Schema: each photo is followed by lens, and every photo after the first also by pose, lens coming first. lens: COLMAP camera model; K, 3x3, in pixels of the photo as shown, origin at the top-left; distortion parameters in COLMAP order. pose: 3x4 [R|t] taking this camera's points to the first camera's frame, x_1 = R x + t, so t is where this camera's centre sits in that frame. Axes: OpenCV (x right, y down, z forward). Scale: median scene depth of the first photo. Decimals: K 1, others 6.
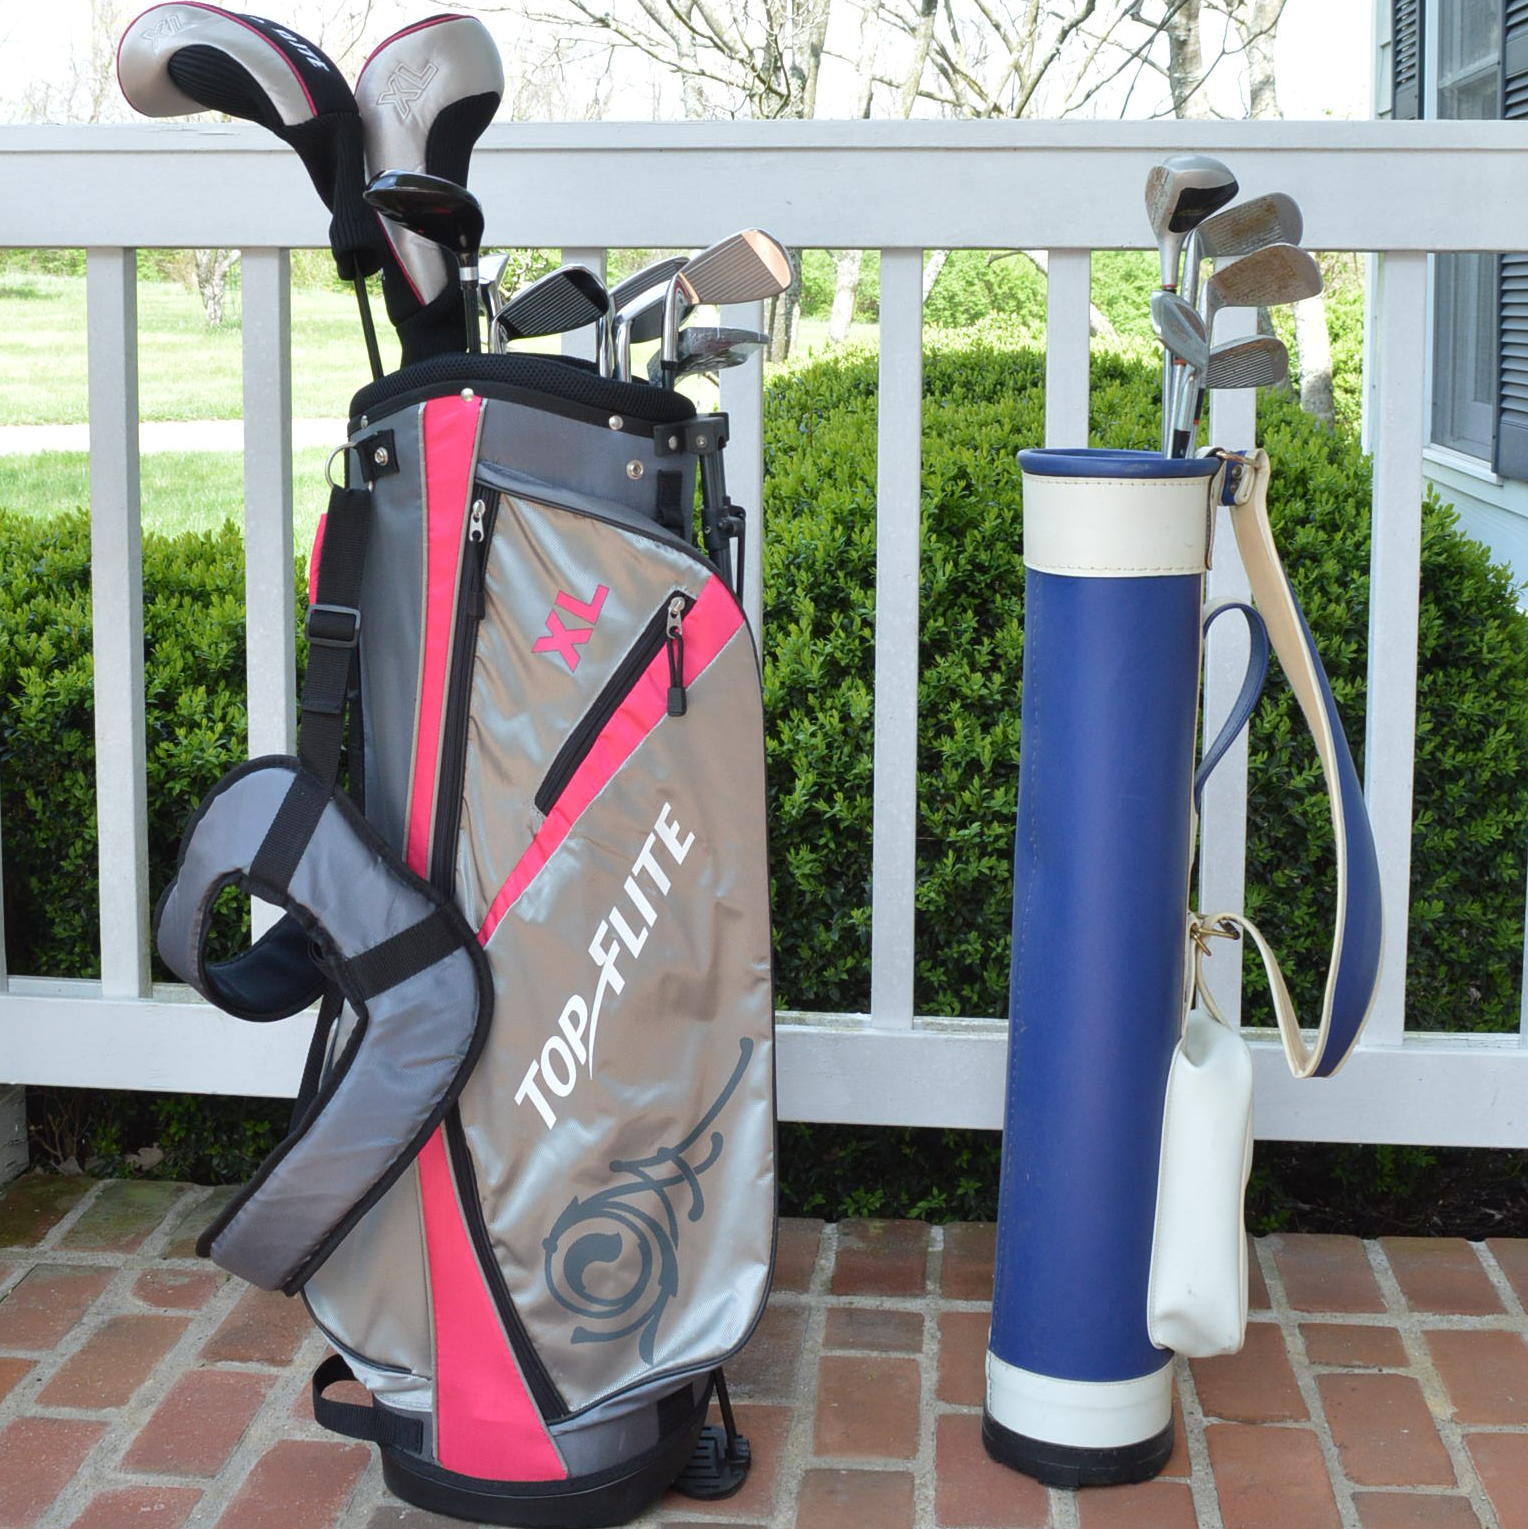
lens RADIAL K [[3278.5, 0, 764.0], [0, 3278.5, 764.5], [0, 0, 1]] dist [-0.185198, 0.107937]
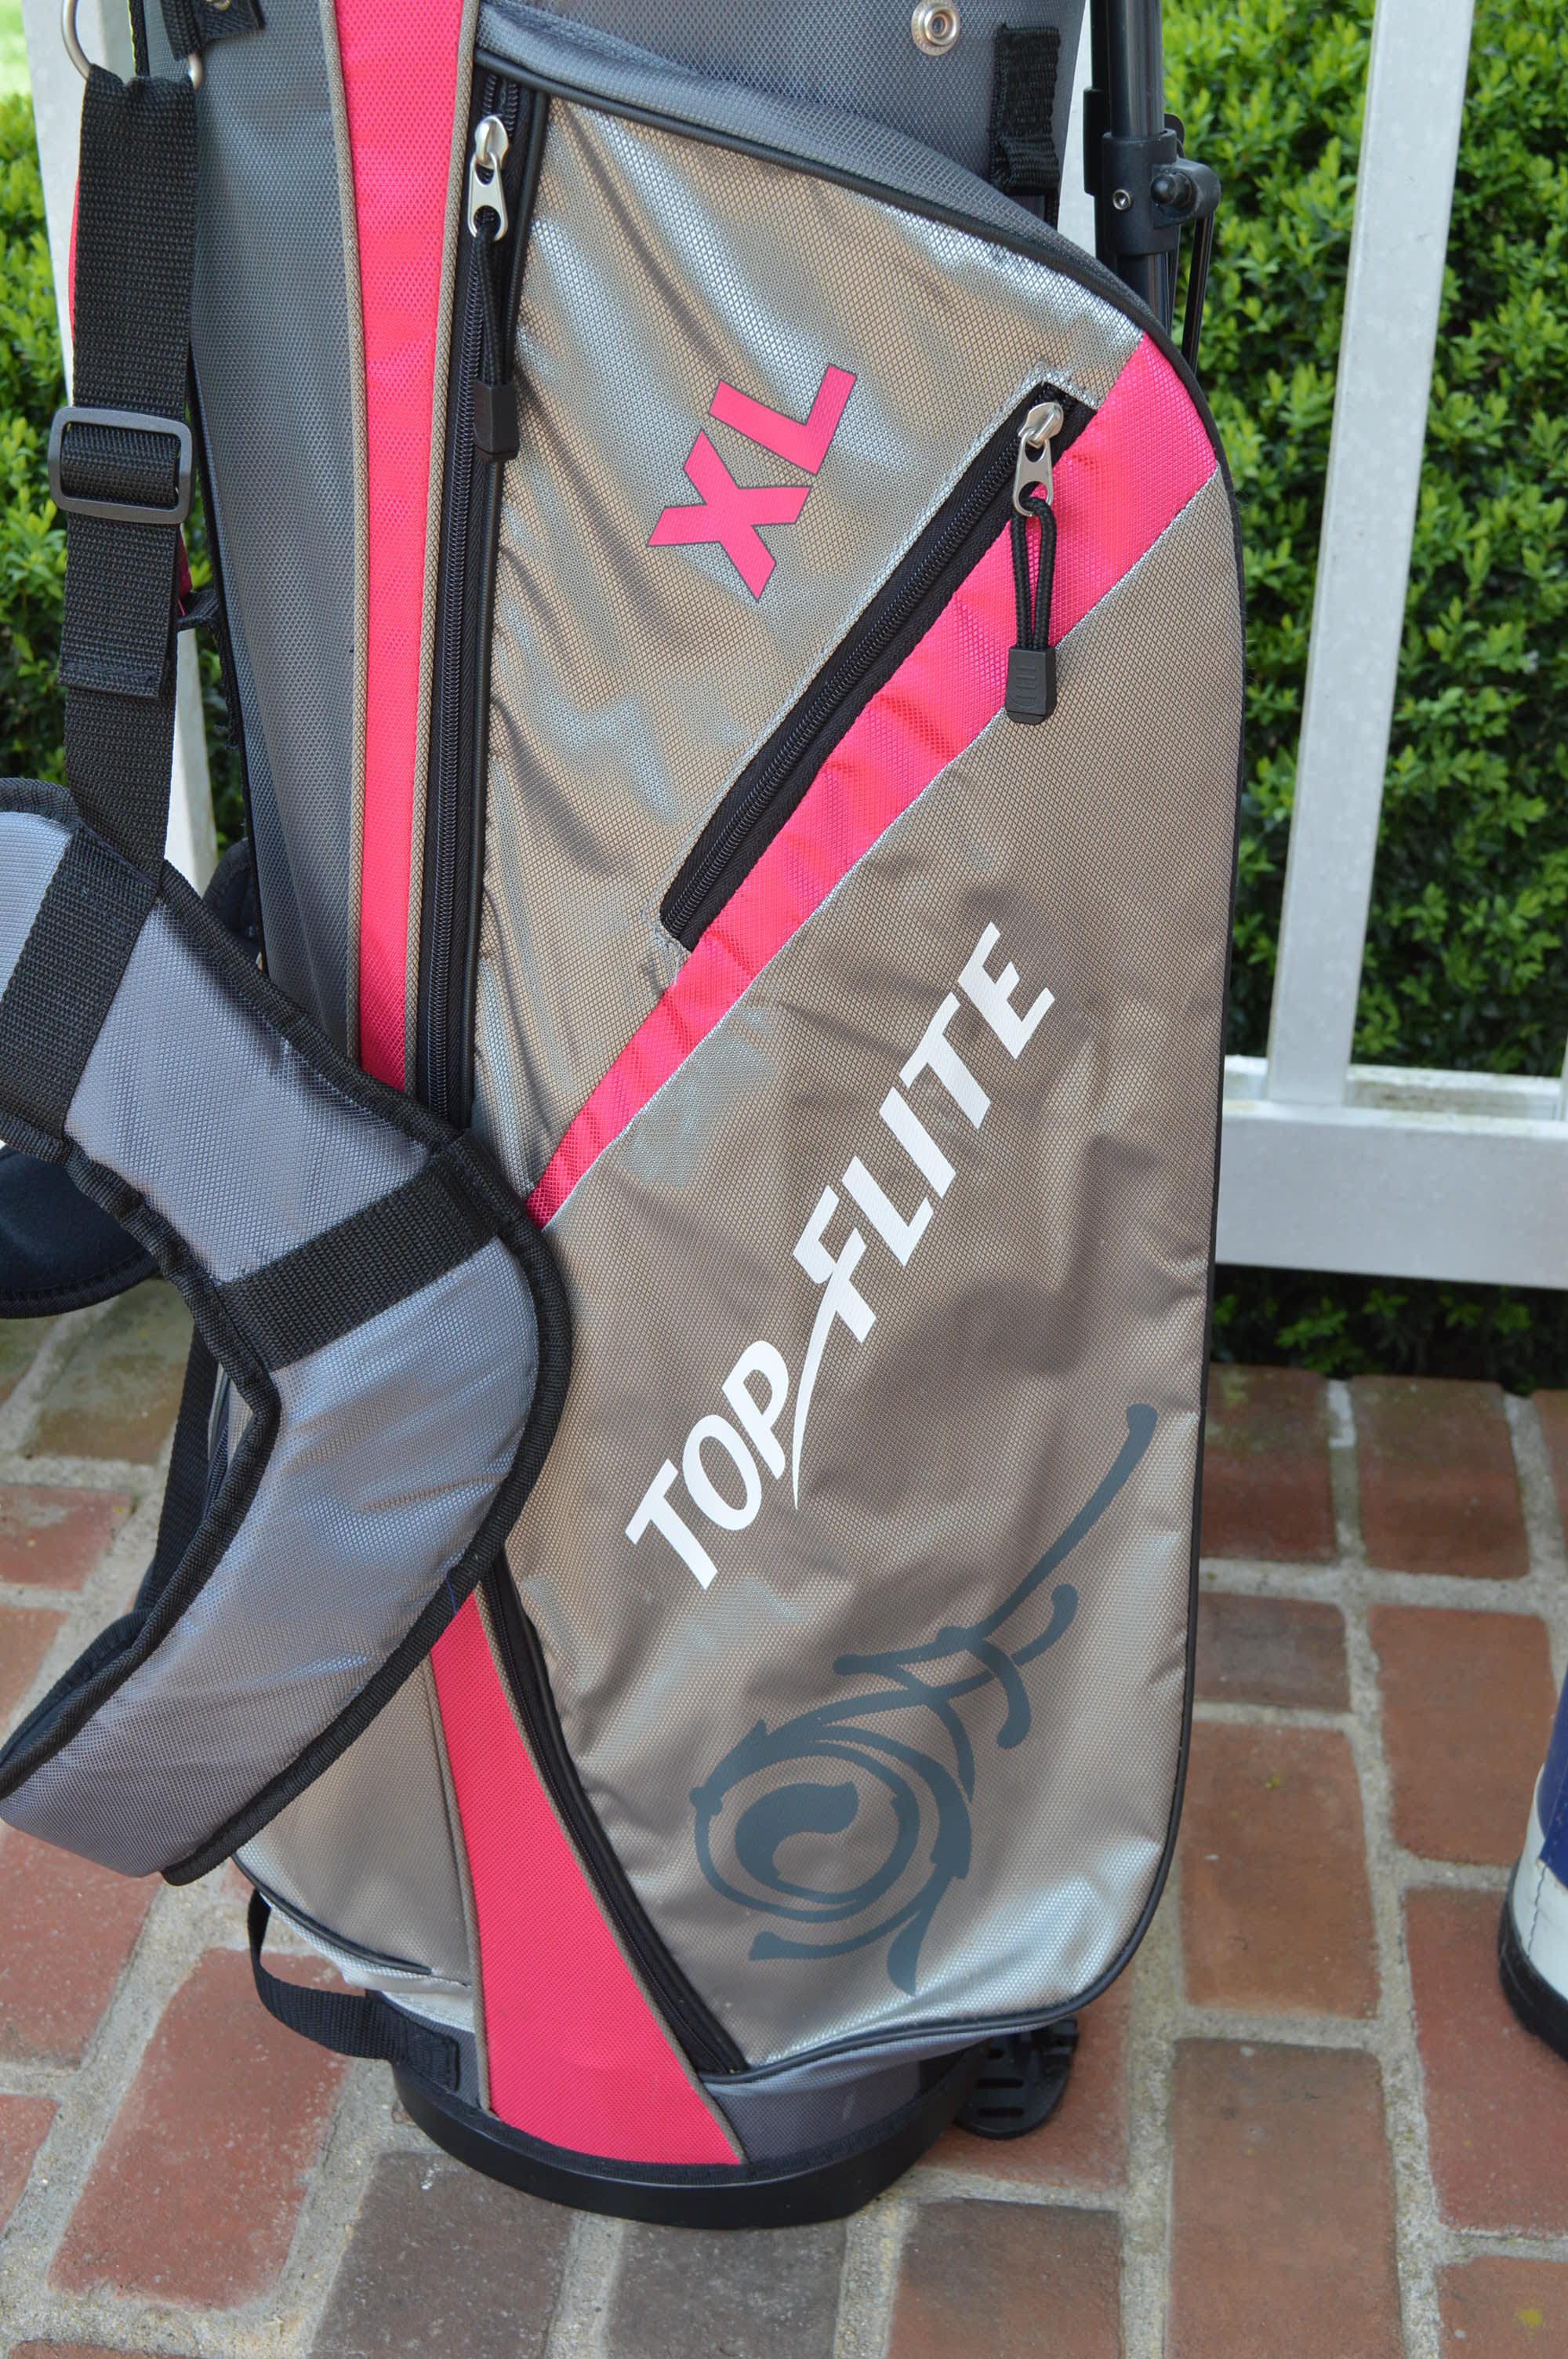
lens RADIAL K [[2521.6, 0, 784.0], [0, 2521.6, 1179.5], [0, 0, 1]] dist [-0.069319, 0.016453]
pose [[0.999964, 0.004411, -0.007252, -0.051951], [-0.001419, 0.929186, 0.369609, -0.072025], [0.008369, -0.369586, 0.929159, 0.693986]]
